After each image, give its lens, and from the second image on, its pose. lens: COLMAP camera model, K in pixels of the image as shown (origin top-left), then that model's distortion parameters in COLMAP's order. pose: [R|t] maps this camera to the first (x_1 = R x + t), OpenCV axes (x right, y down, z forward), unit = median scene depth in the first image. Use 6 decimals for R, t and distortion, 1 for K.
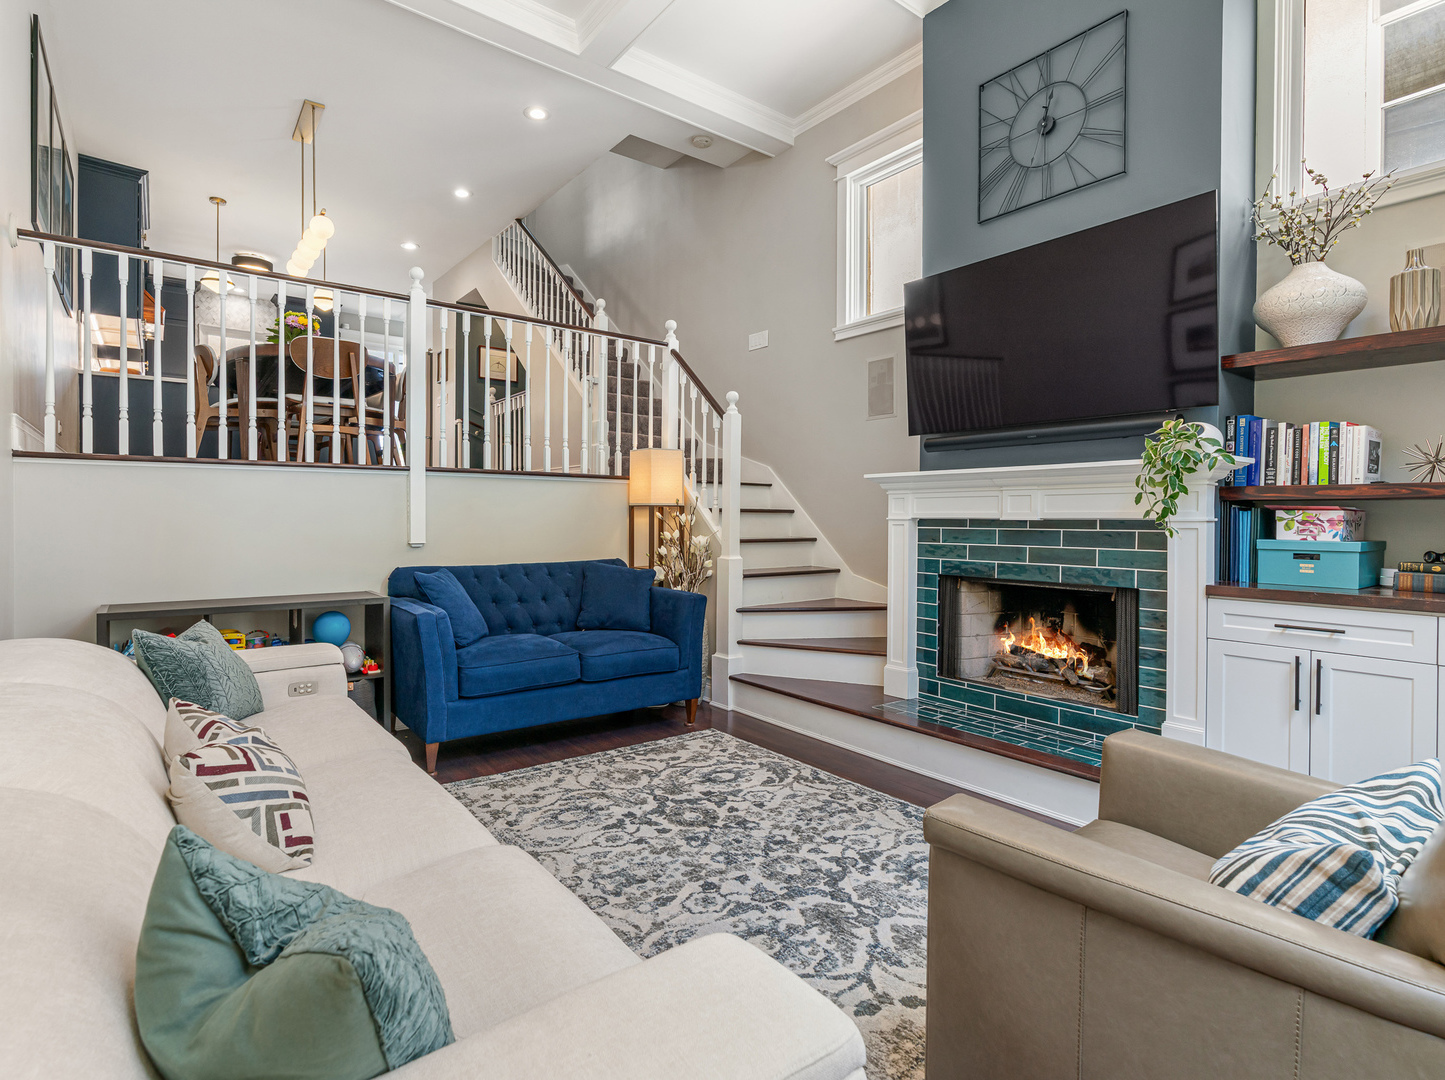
lens RADIAL K [[726.7, 0, 684.3], [0, 726.7, 528.3], [0, 0, 1]] dist [-0.018071, -0.000122]
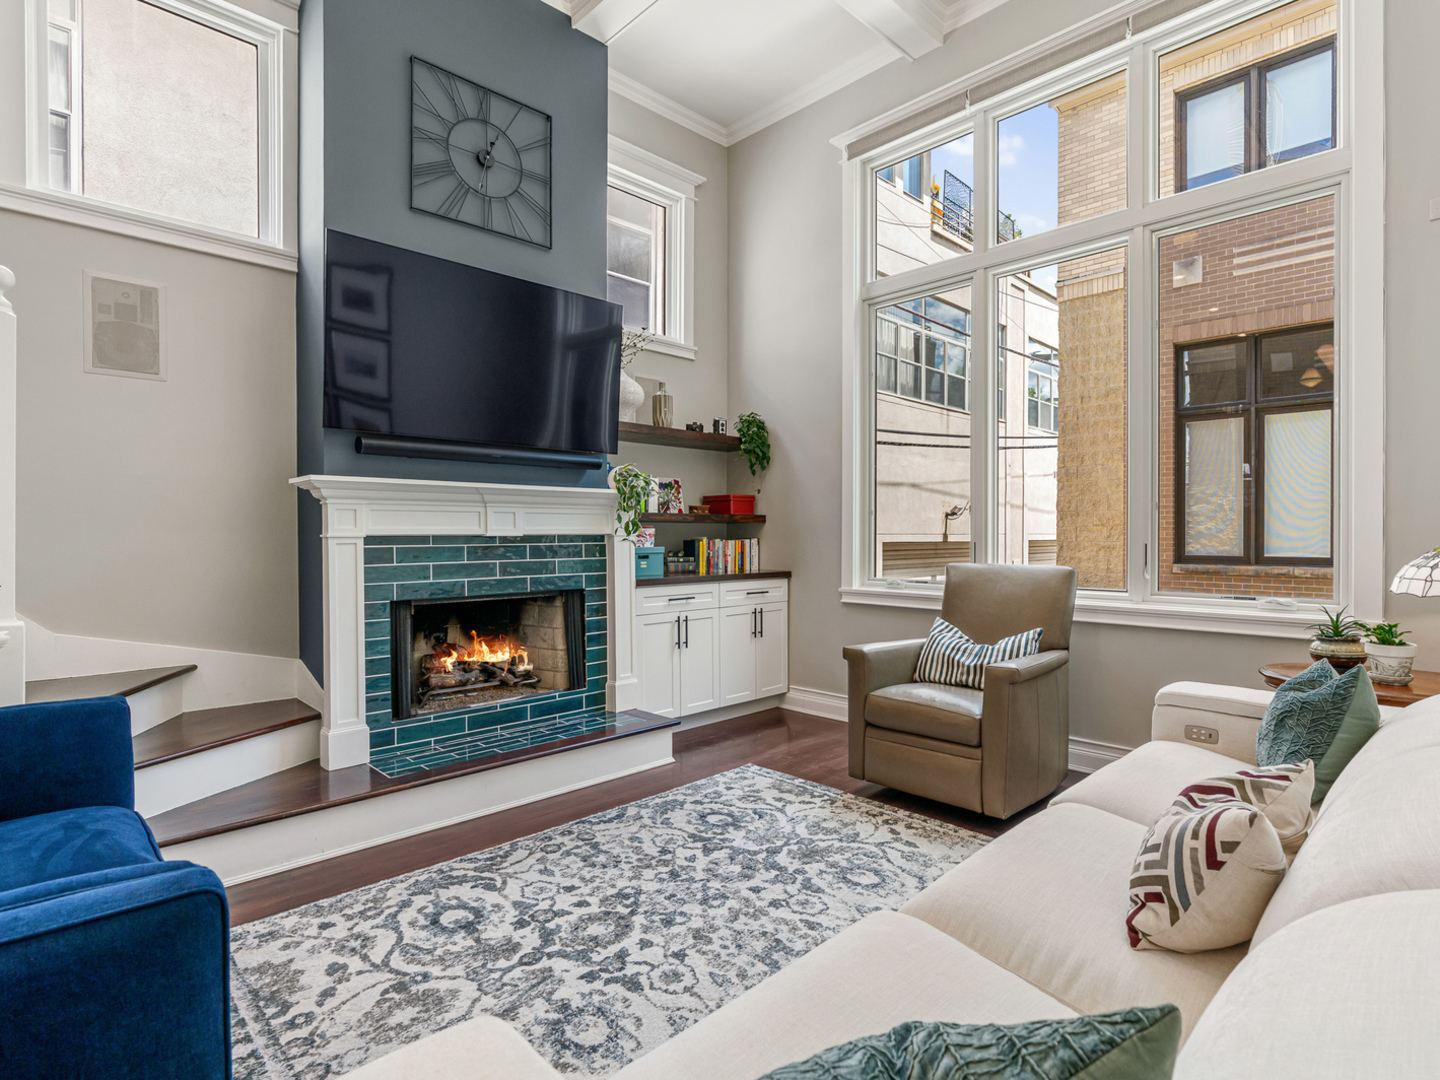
lens RADIAL K [[747.0, 0, 794.2], [0, 747.0, 537.6], [0, 0, 1]] dist [-0.015630, 0.008143]
pose [[-0.186781, -0.010102, 0.982350, -0.728117], [0.015531, 0.999792, 0.013234, -0.018280], [-0.982279, 0.017729, -0.186585, 0.865012]]
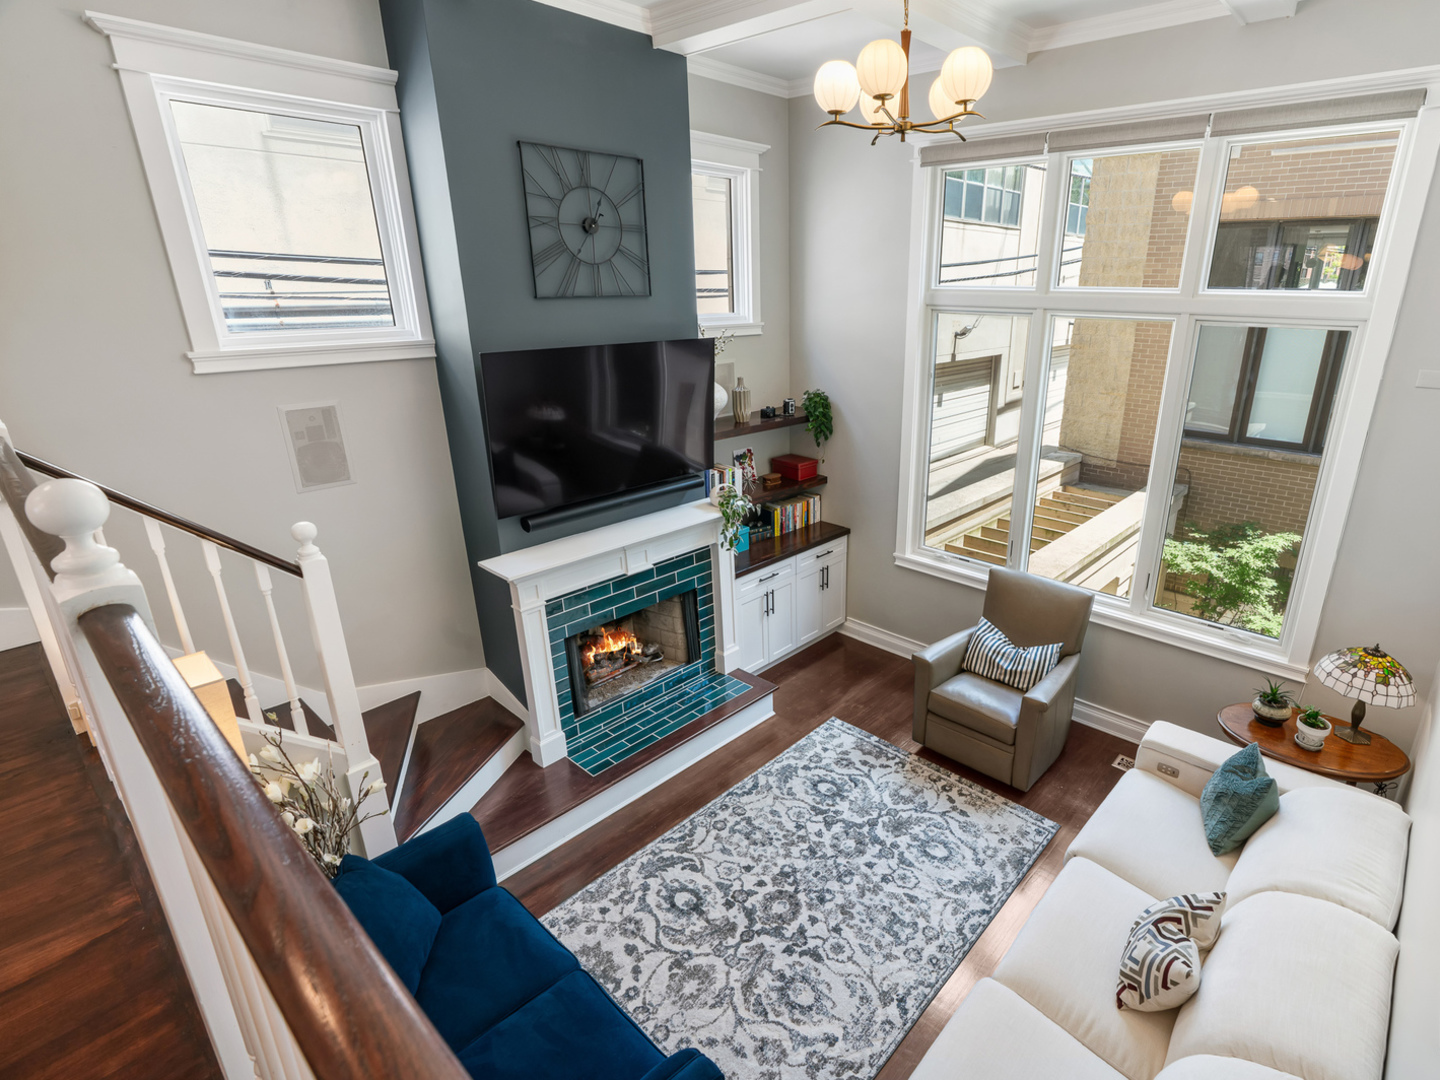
lens RADIAL K [[735.7, 0, 824.3], [0, 735.7, 538.4], [0, 0, 1]] dist [-0.011256, 0.001128]
pose [[-0.238583, -0.328888, 0.913735, -0.850730], [0.005282, 0.940453, 0.339884, -0.549805], [-0.971108, 0.085917, -0.222639, 1.059169]]
